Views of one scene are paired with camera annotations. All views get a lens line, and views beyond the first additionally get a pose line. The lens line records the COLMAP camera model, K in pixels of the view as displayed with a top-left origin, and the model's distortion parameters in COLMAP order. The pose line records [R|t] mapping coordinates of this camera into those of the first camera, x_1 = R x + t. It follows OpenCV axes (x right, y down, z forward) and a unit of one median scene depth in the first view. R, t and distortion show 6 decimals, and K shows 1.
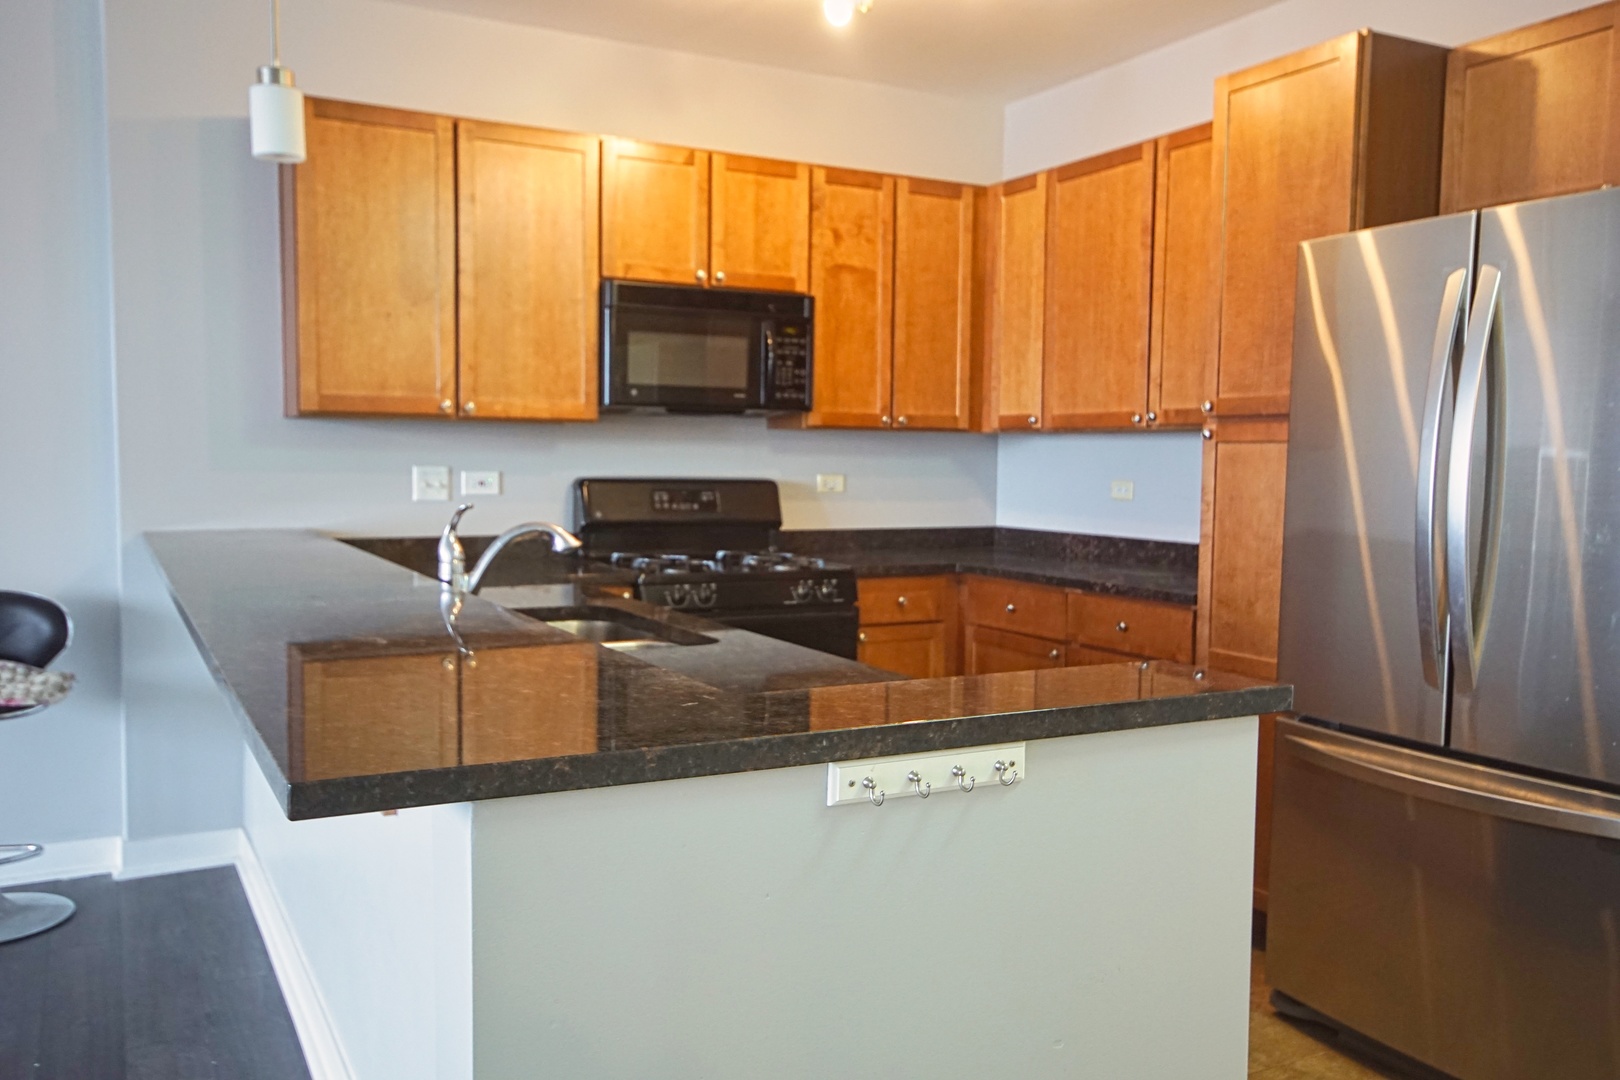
lens RADIAL K [[1327.2, 0, 807.7], [0, 1327.2, 537.0], [0, 0, 1]] dist [0.046129, 0.005051]
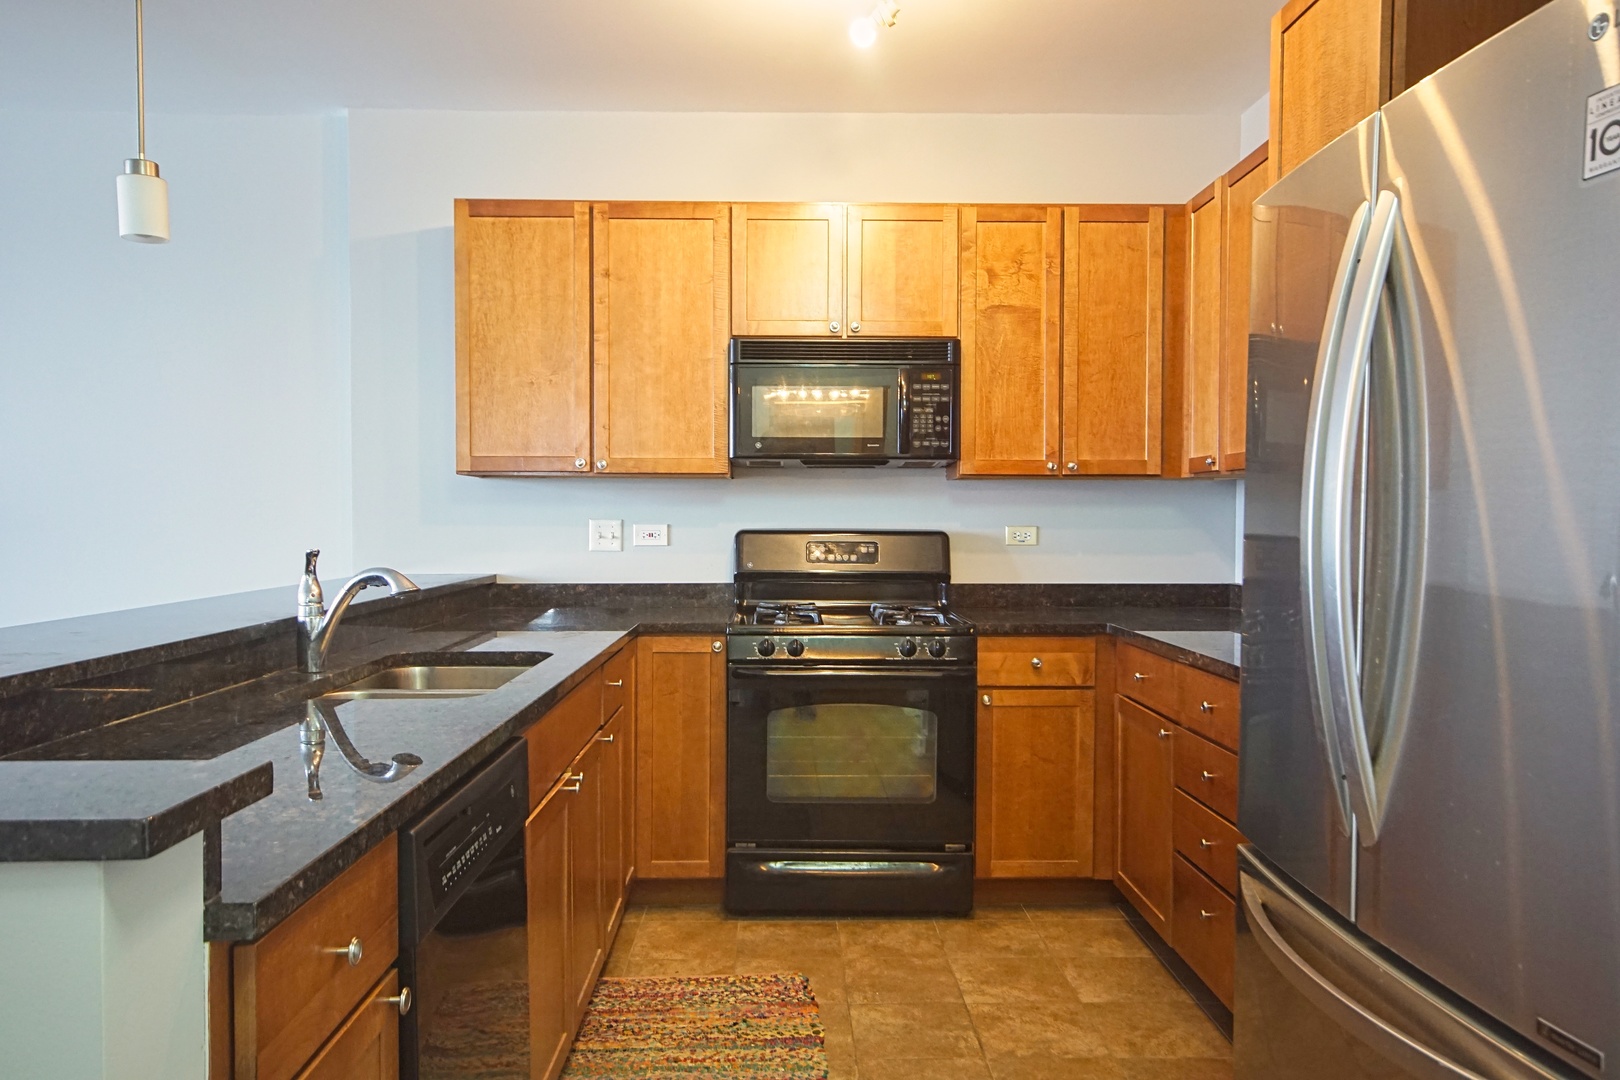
lens RADIAL K [[1168.4, 0, 807.1], [0, 1168.4, 548.4], [0, 0, 1]] dist [0.015175, 0.002344]
pose [[0.891118, 0.003665, -0.453758, 0.290258], [-0.019754, 0.999333, -0.030723, -0.002588], [0.453342, 0.036342, 0.890595, 0.205401]]
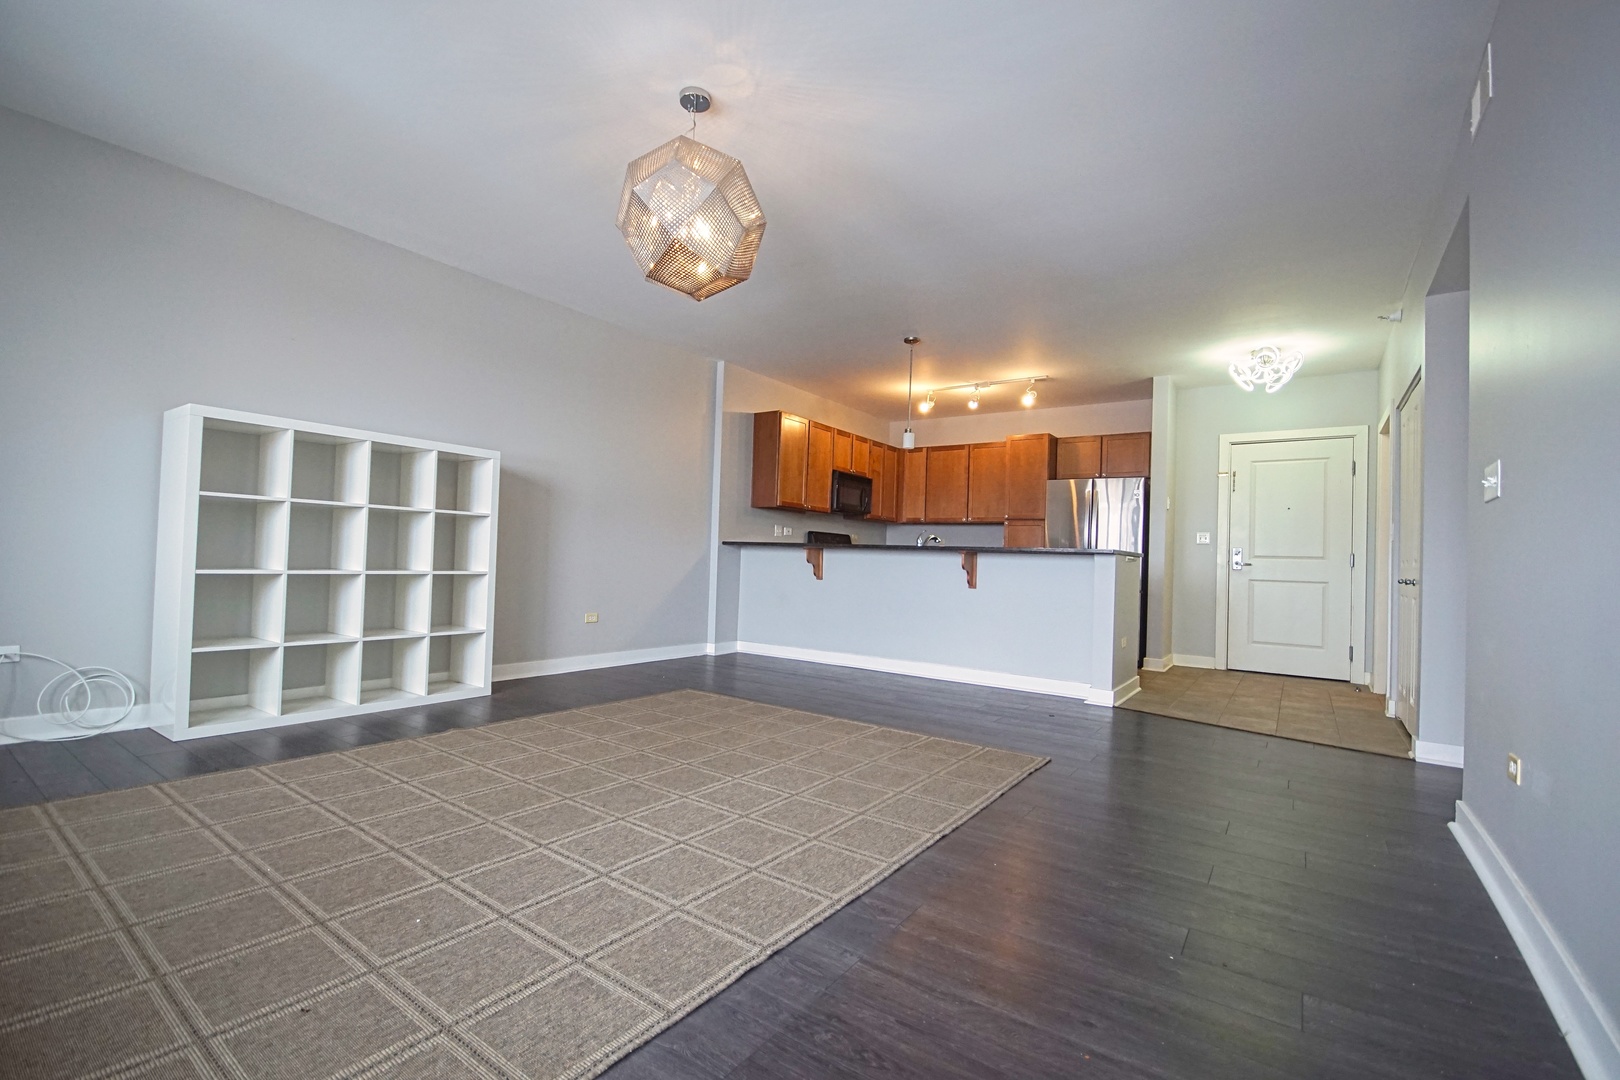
lens RADIAL K [[701.4, 0, 810.4], [0, 701.4, 541.3], [0, 0, 1]] dist [-0.000269, -0.000052]
pose [[0.896722, 0.030974, 0.441509, -0.877695], [-0.000742, 0.997652, -0.068484, 0.088529], [-0.442594, 0.061083, 0.894639, -0.458650]]
